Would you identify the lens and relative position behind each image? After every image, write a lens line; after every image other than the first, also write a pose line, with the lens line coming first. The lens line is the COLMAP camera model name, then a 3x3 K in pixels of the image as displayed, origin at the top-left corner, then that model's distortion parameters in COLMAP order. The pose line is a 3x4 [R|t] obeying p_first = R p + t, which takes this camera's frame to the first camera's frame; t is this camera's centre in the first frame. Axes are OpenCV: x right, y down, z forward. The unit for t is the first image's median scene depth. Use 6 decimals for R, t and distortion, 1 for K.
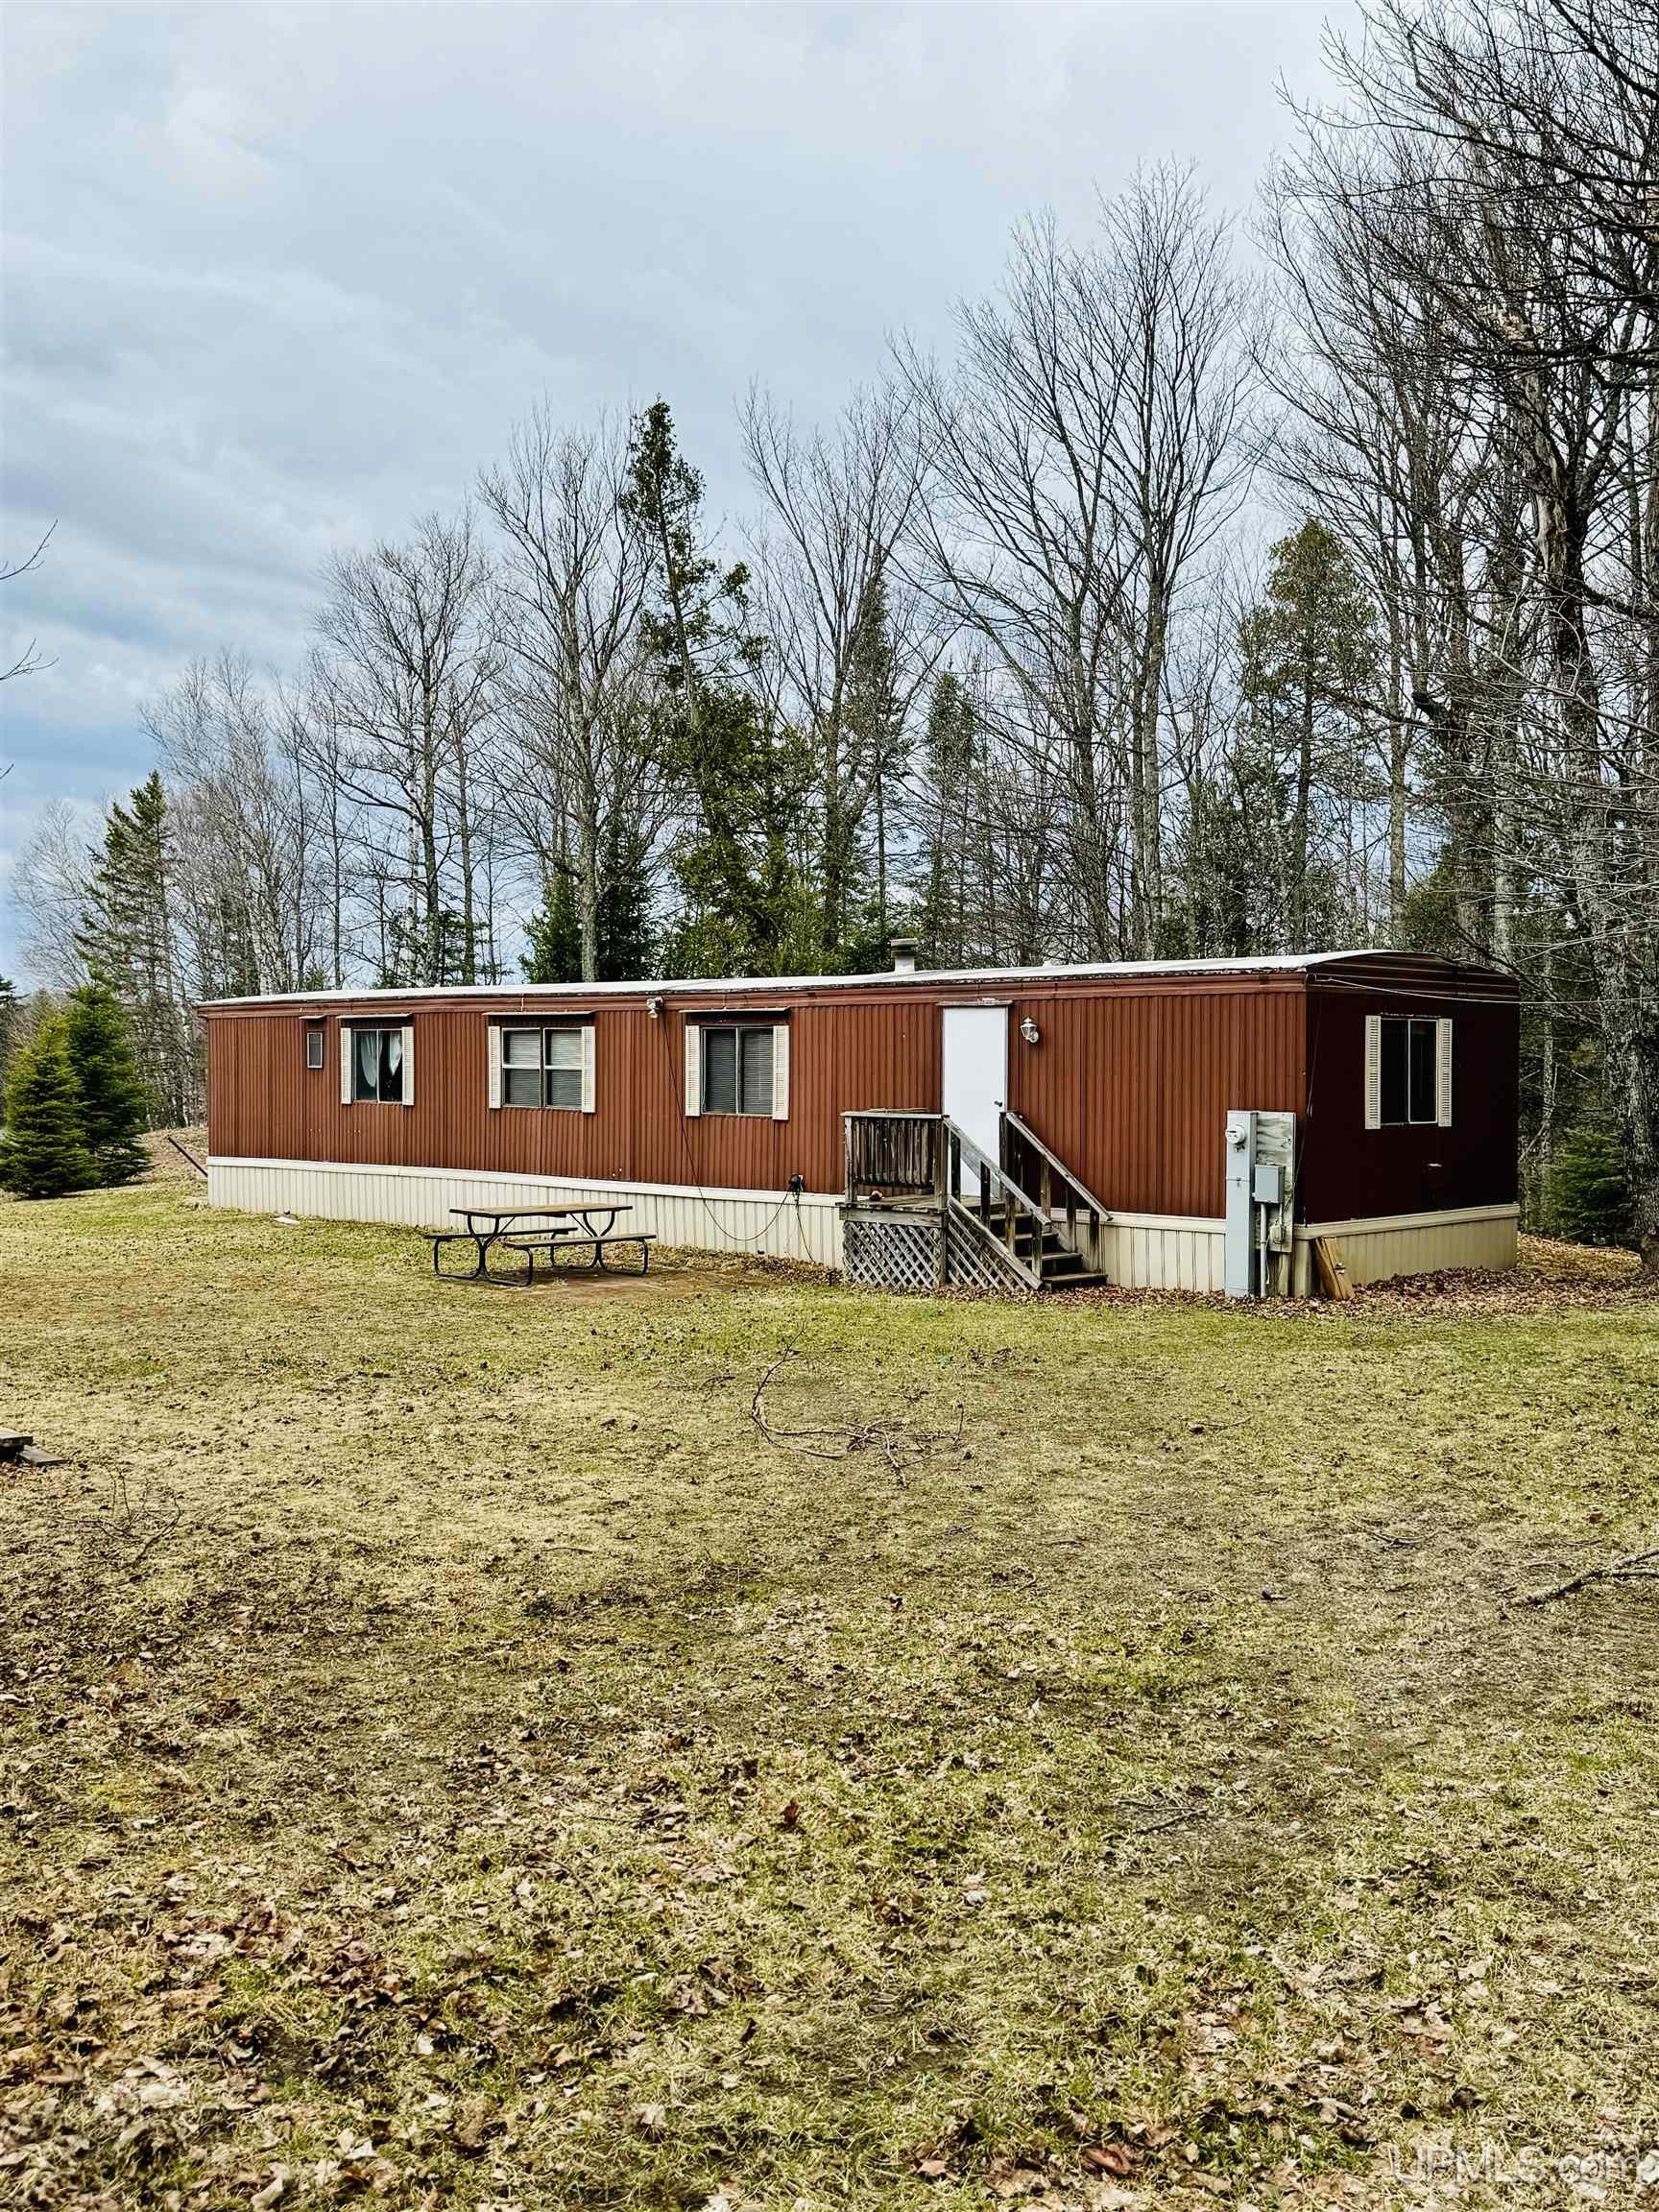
lens RADIAL K [[1969.2, 0, 829.5], [0, 1969.2, 1106.0], [0, 0, 1]] dist [0.208353, -0.459943]
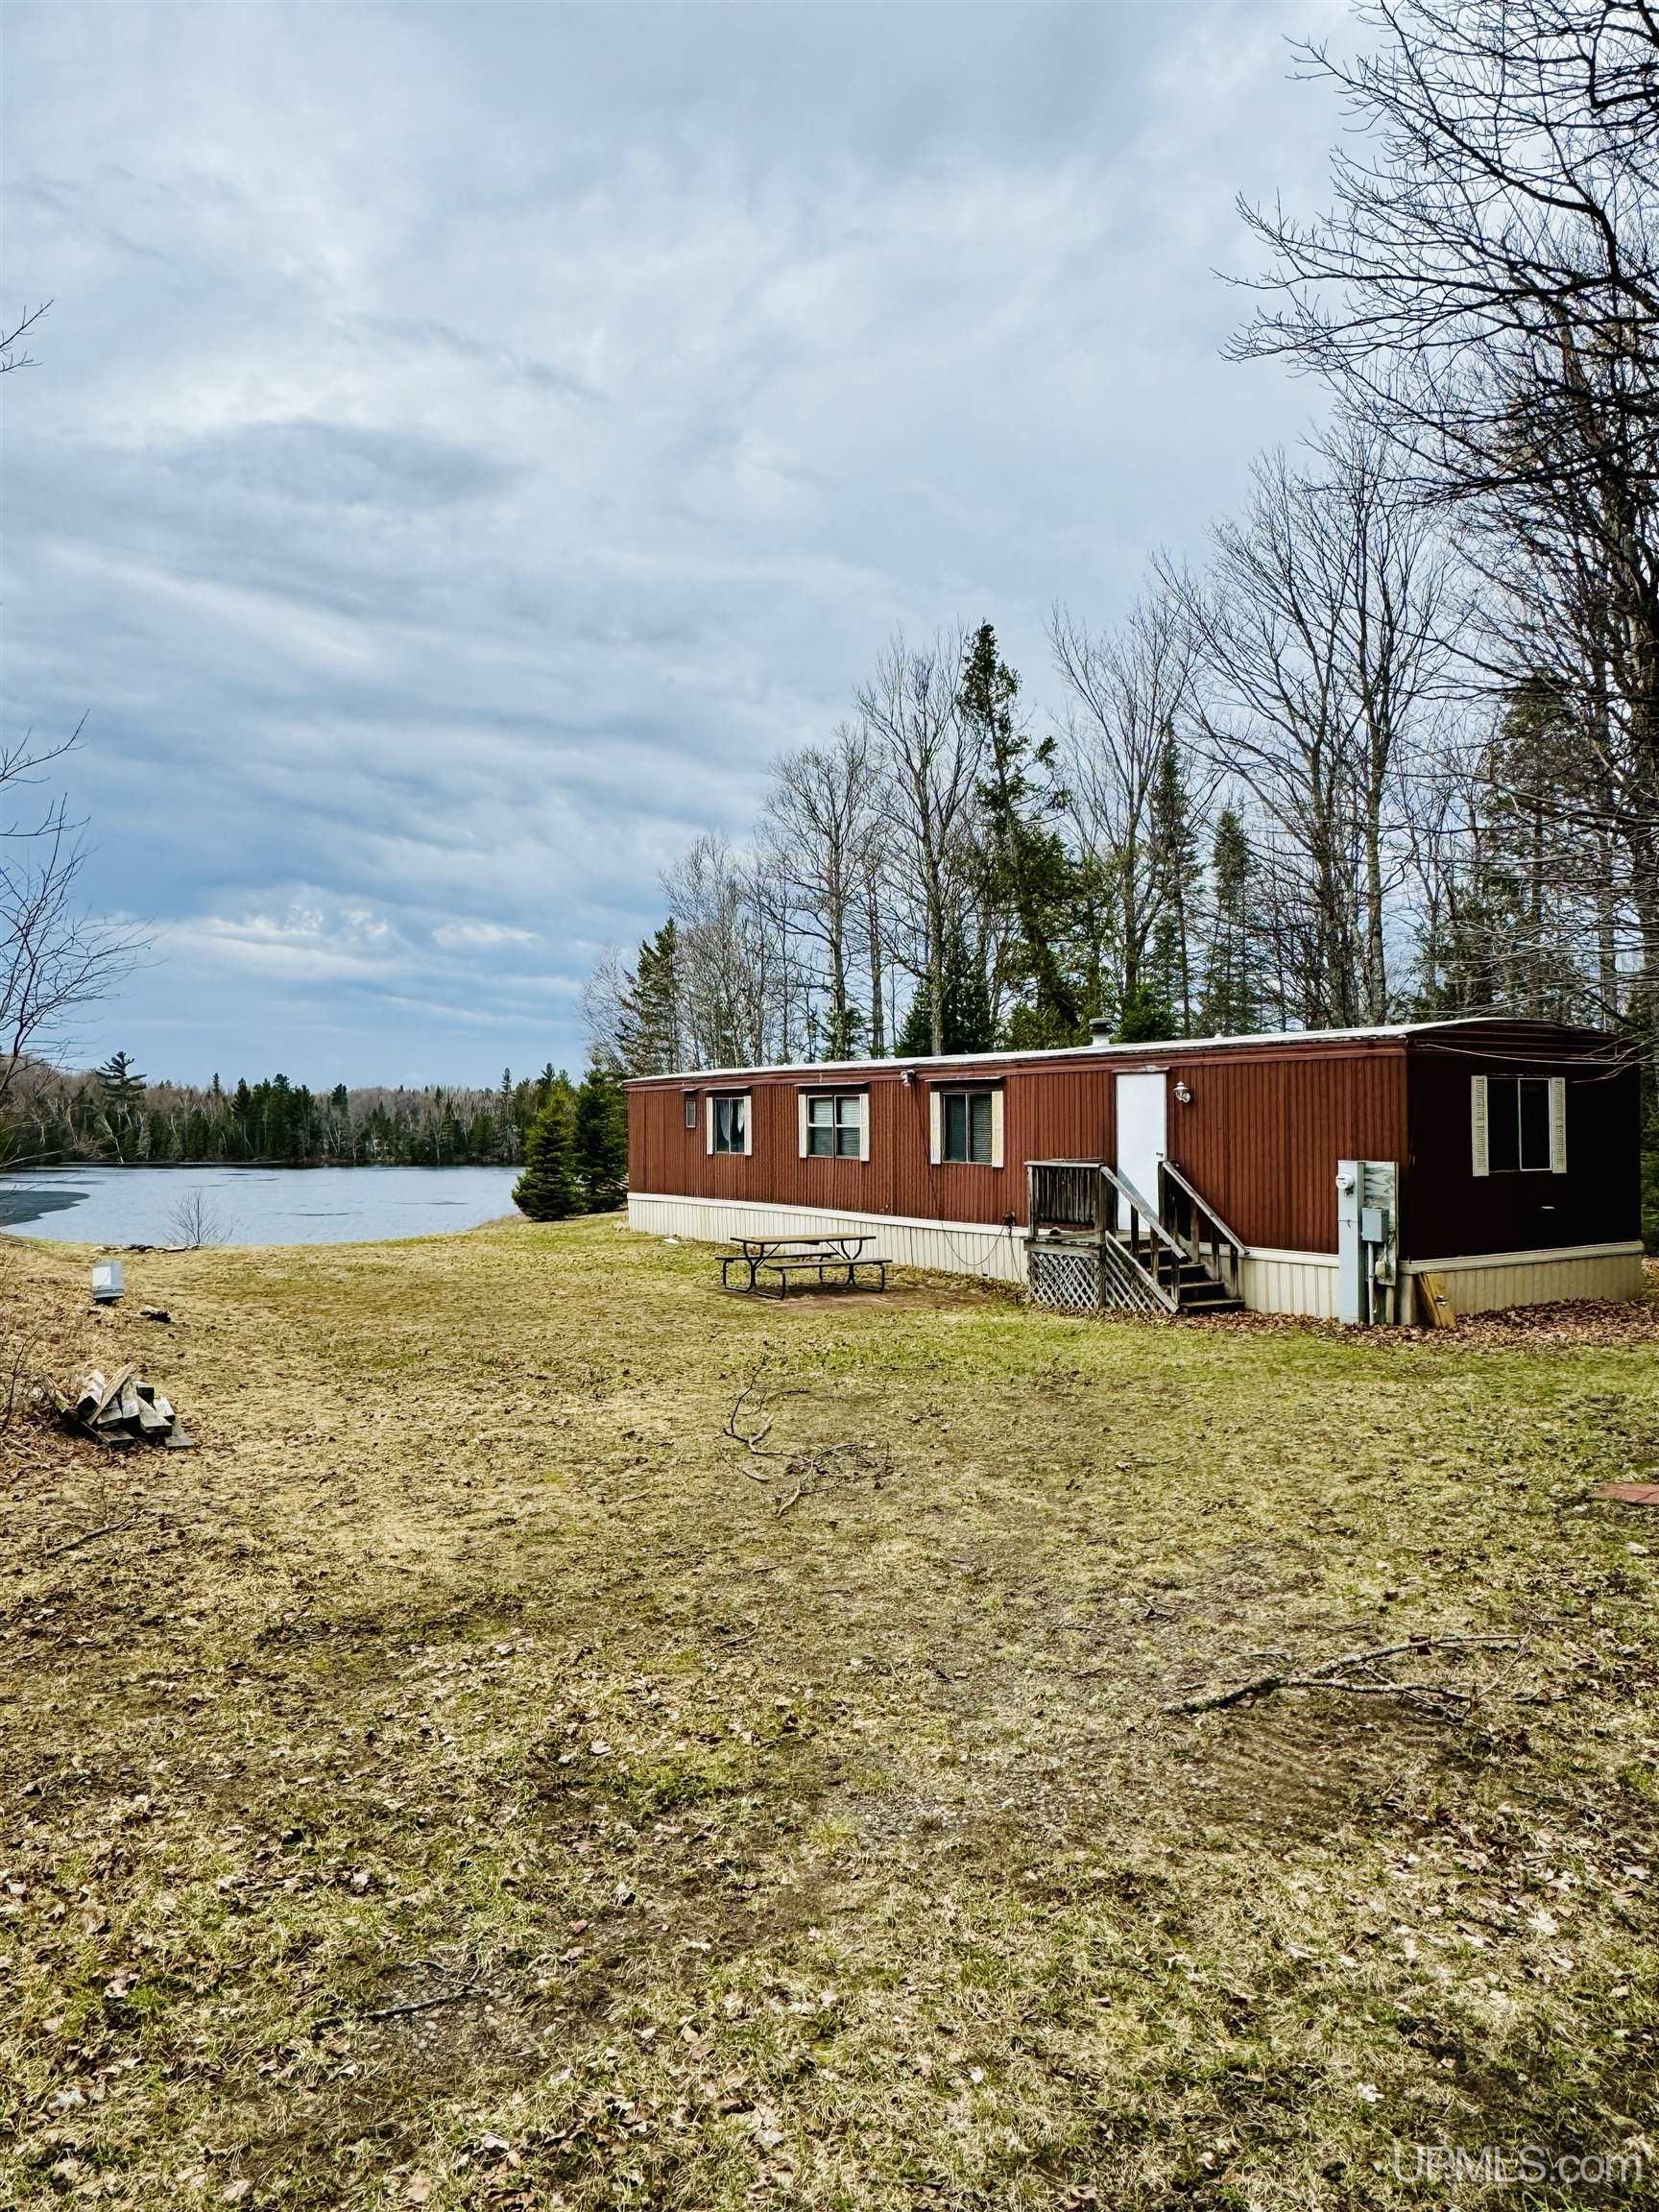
lens RADIAL K [[1462.7, 0, 829.5], [0, 1462.7, 1106.0], [0, 0, 1]] dist [0.000394, -0.003192]
pose [[0.967074, -0.012297, -0.254197, 0.112712], [0.004559, 0.999509, -0.031009, -0.003662], [0.254453, 0.028829, 0.966655, 0.092178]]
